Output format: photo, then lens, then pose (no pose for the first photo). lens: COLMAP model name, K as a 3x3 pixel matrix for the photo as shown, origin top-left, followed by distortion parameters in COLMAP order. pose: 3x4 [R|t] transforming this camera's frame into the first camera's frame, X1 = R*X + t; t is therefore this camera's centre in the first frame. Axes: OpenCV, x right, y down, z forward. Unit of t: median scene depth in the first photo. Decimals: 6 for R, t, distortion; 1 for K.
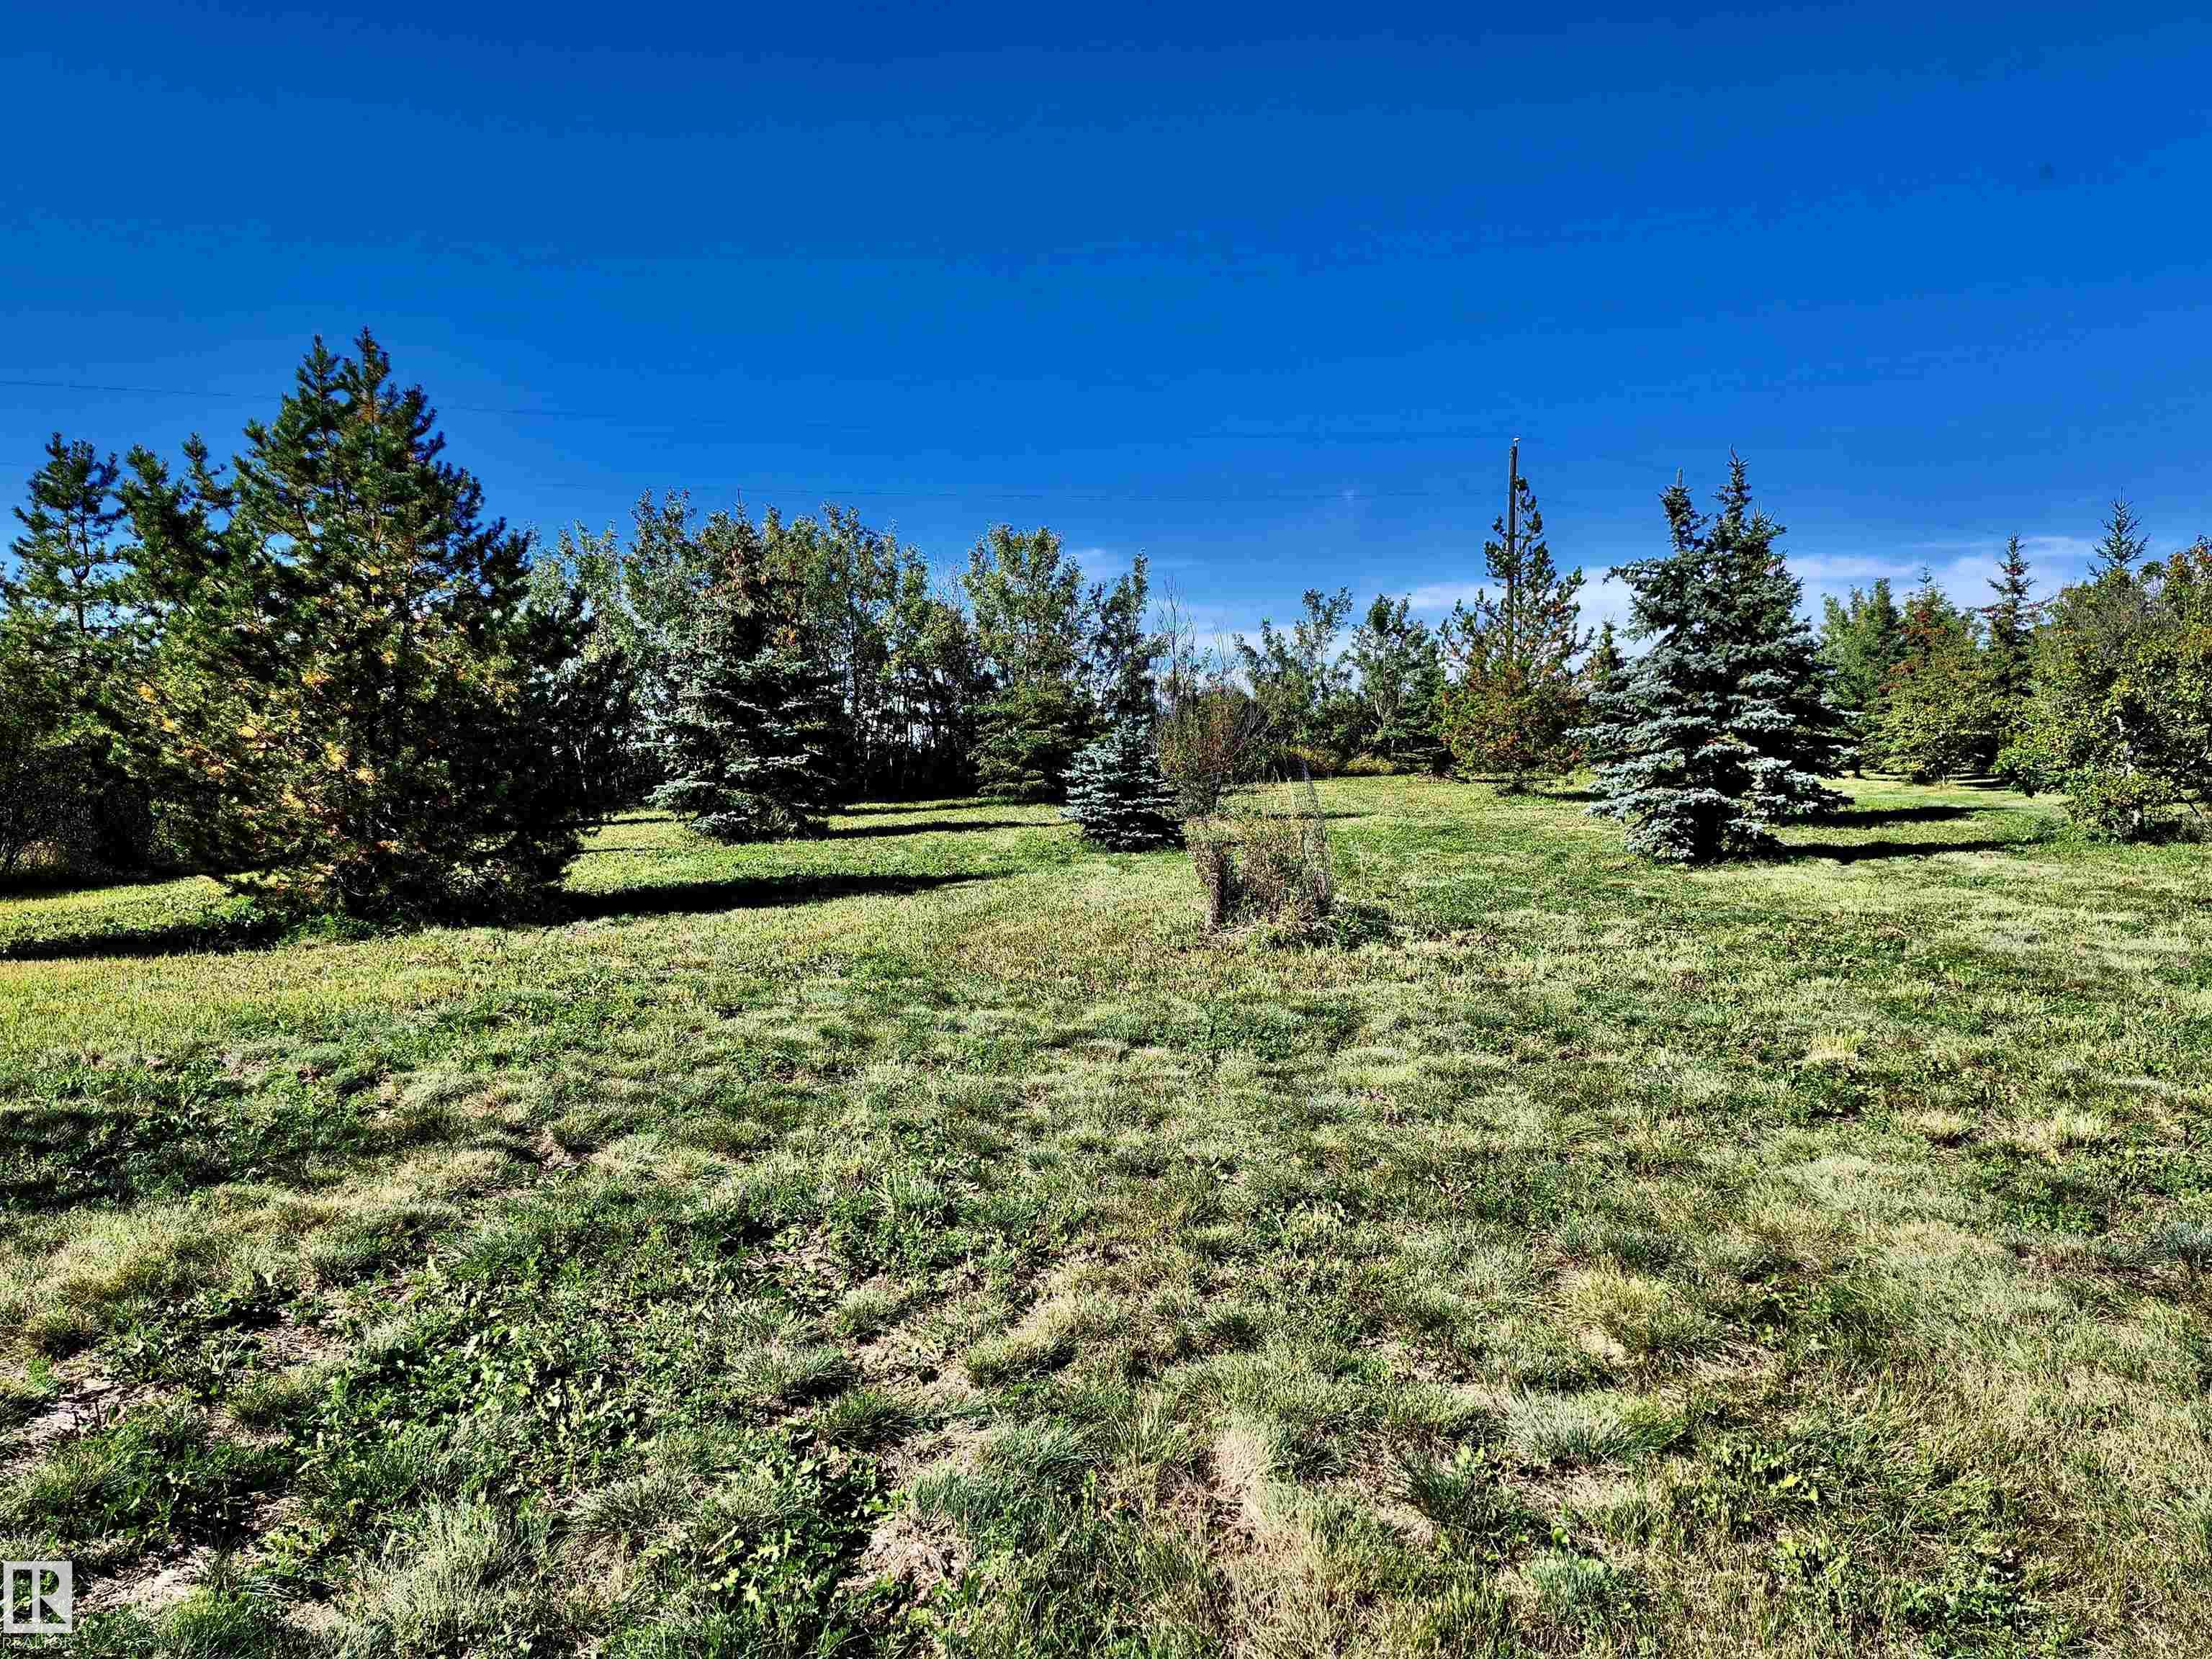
lens RADIAL K [[1479.8, 0, 1108.1], [0, 1479.8, 834.2], [0, 0, 1]] dist [0.008346, 0.002617]
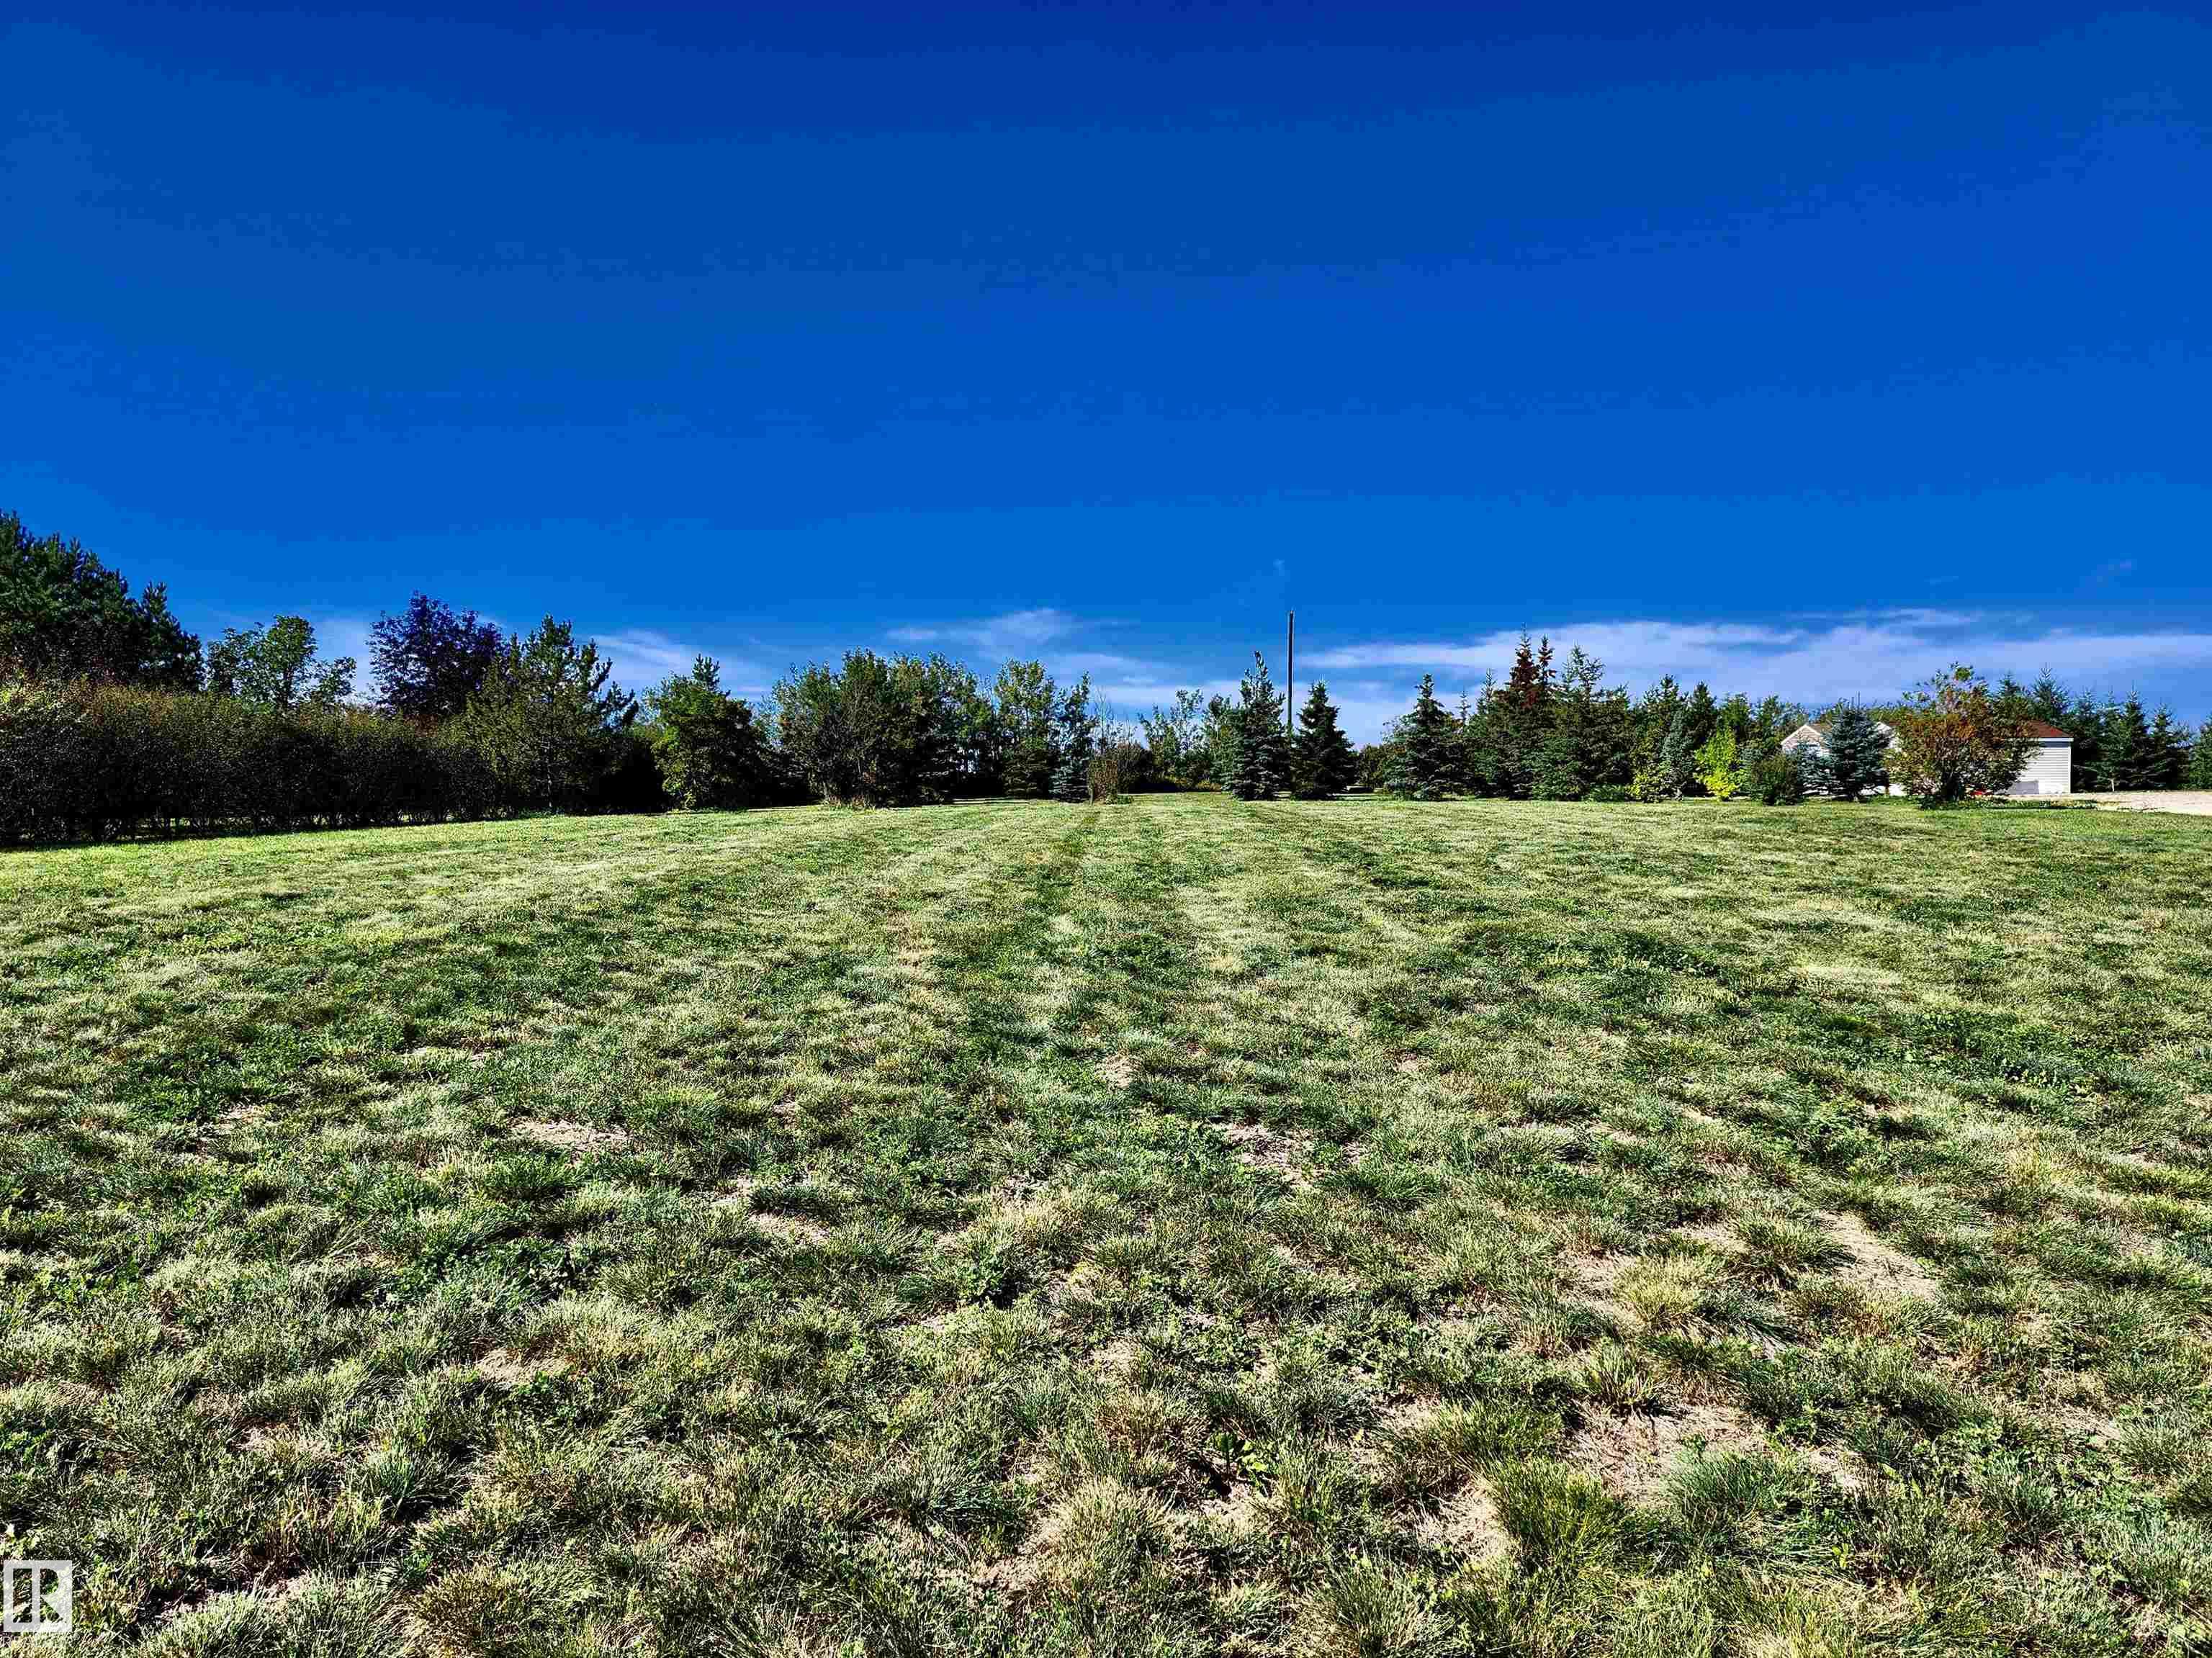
lens RADIAL K [[1479.7, 0, 1106.9], [0, 1479.7, 825.1], [0, 0, 1]] dist [0.008346, 0.002617]
pose [[0.999695, 0.010058, 0.022567, 0.008556], [-0.009197, 0.999237, -0.037963, 0.081222], [-0.022931, 0.037743, 0.999024, -0.934388]]
